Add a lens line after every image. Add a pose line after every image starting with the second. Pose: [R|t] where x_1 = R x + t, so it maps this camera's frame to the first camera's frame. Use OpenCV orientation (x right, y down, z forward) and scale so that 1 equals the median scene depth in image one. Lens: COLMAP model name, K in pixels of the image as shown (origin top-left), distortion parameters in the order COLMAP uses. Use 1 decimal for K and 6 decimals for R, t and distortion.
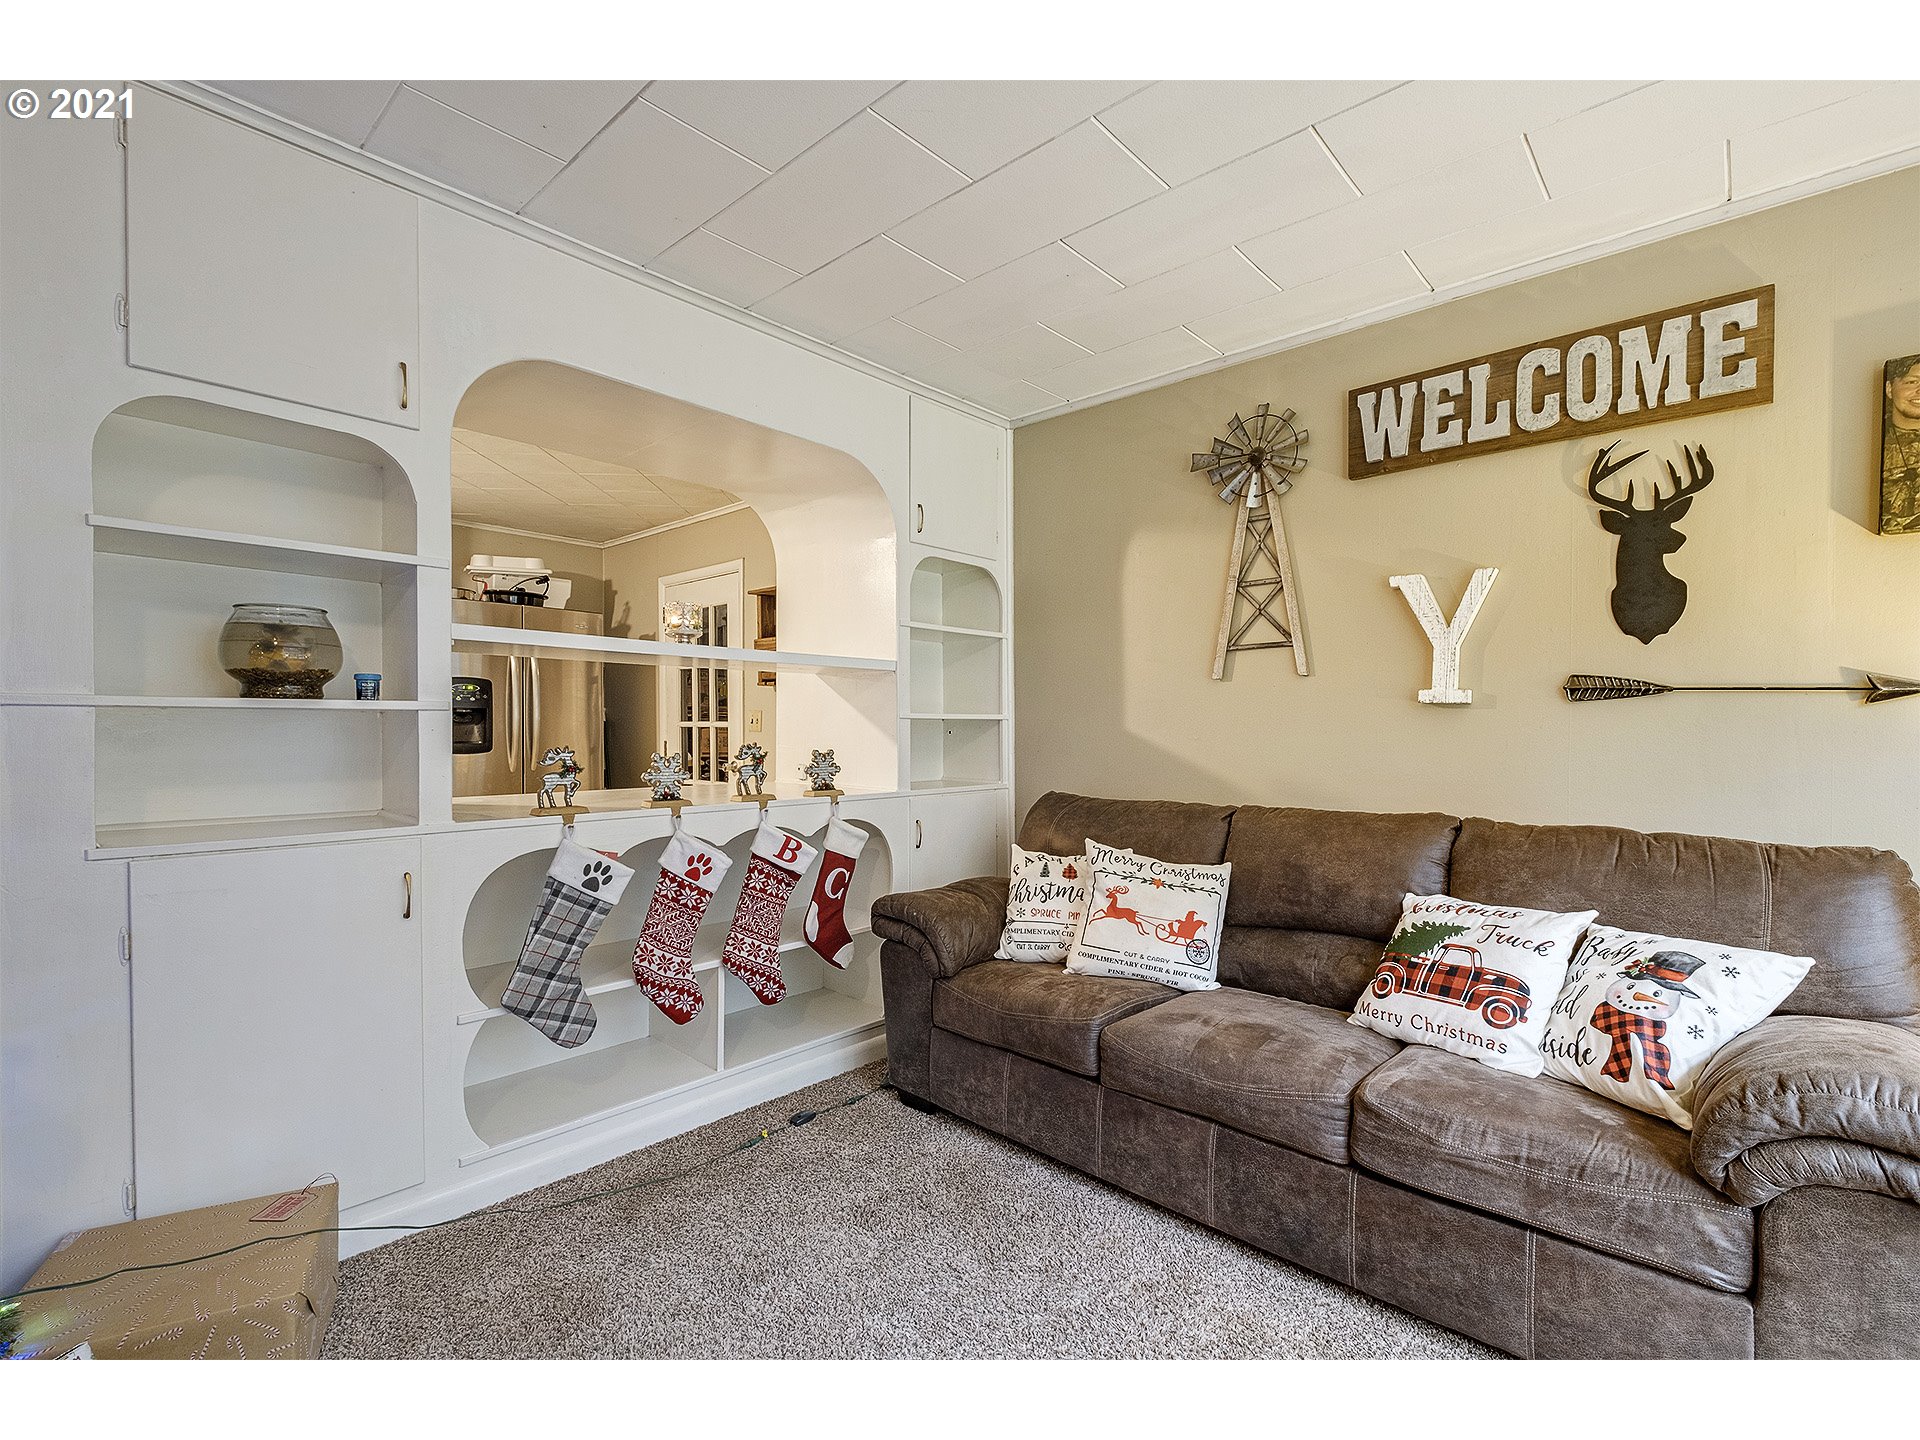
lens RADIAL K [[841.3, 0, 965.3], [0, 841.3, 734.8], [0, 0, 1]] dist [-0.000246, -0.003069]
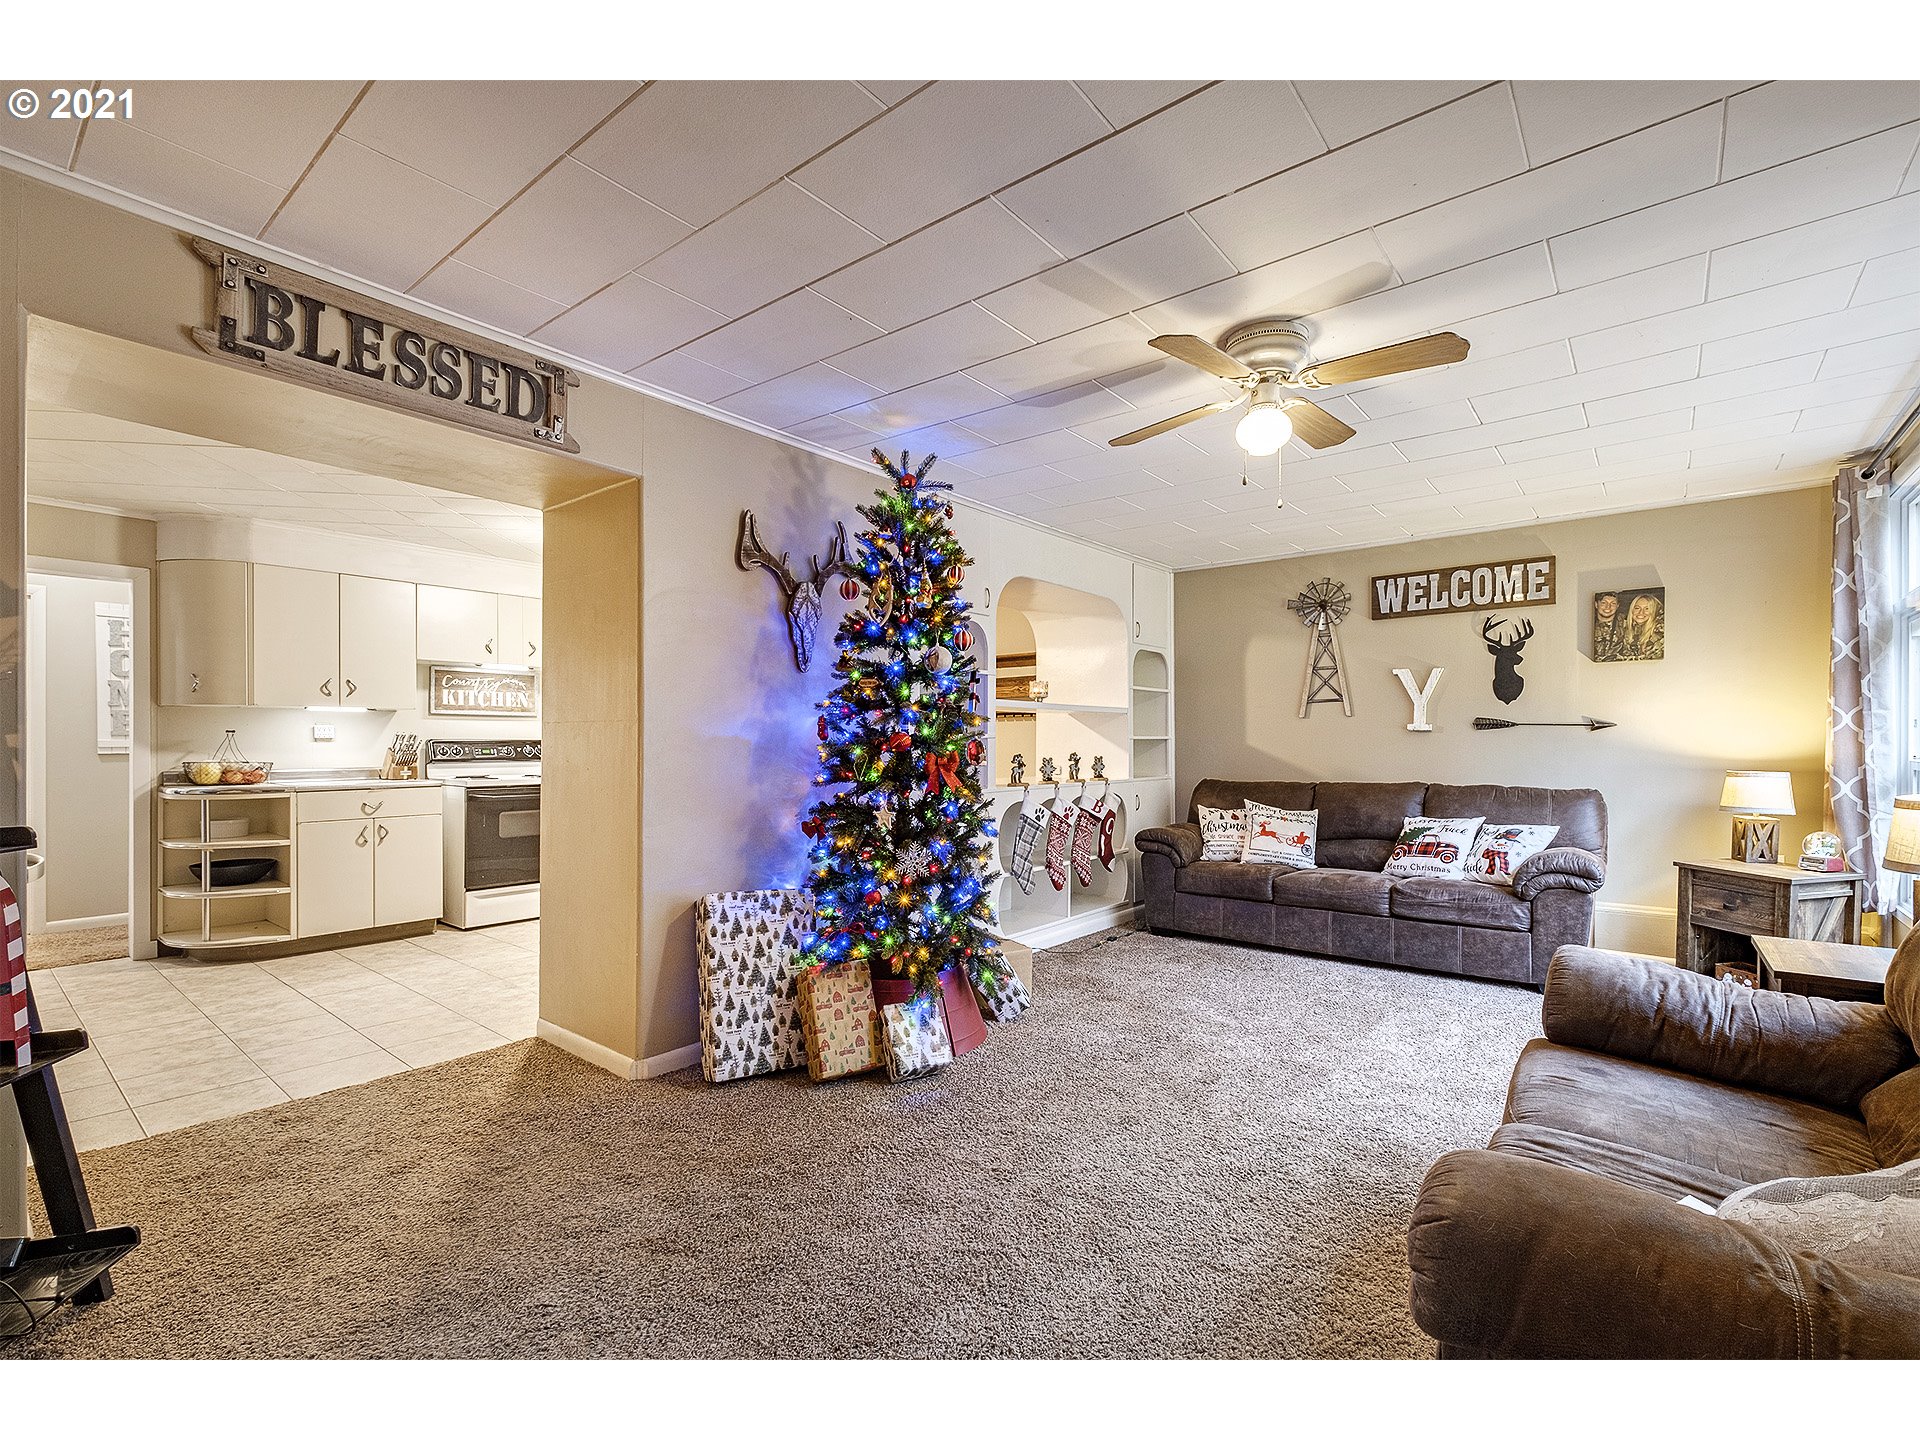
lens RADIAL K [[841.3, 0, 974.3], [0, 841.3, 749.1], [0, 0, 1]] dist [-0.000246, -0.003069]
pose [[0.997926, -0.007688, 0.063904, -0.680665], [0.007900, 0.999964, -0.003062, 0.007022], [-0.063879, 0.003561, 0.997951, -1.035015]]
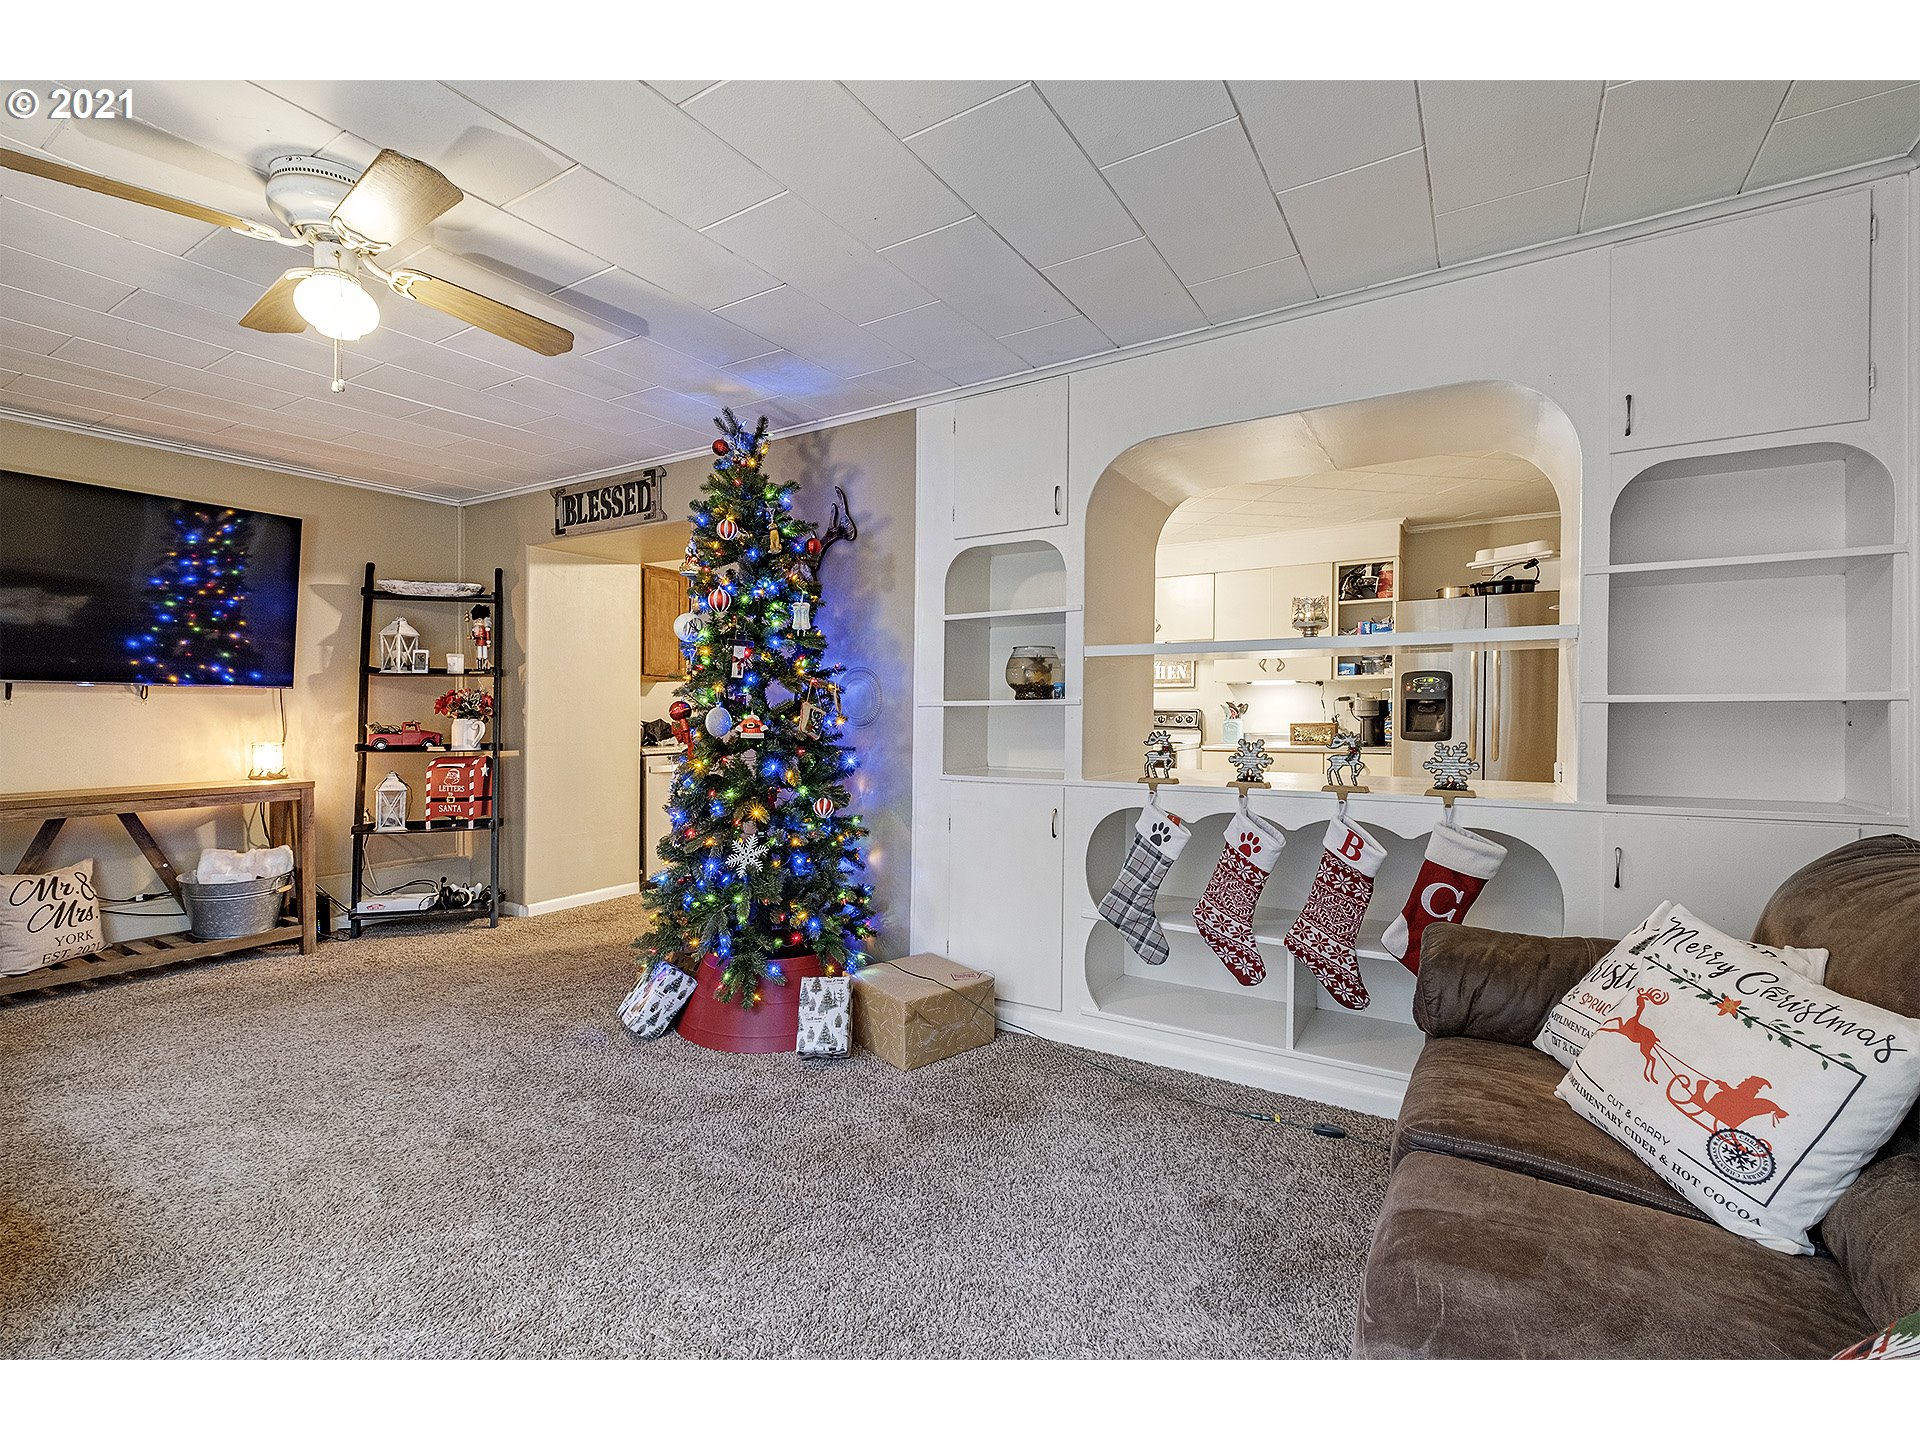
lens RADIAL K [[841.3, 0, 998.1], [0, 841.3, 718.1], [0, 0, 1]] dist [-0.000246, -0.003069]
pose [[0.205796, -0.000224, -0.978595, 0.684873], [-0.009734, 0.999950, -0.002276, 0.000159], [0.978546, 0.009994, 0.205784, 0.461687]]
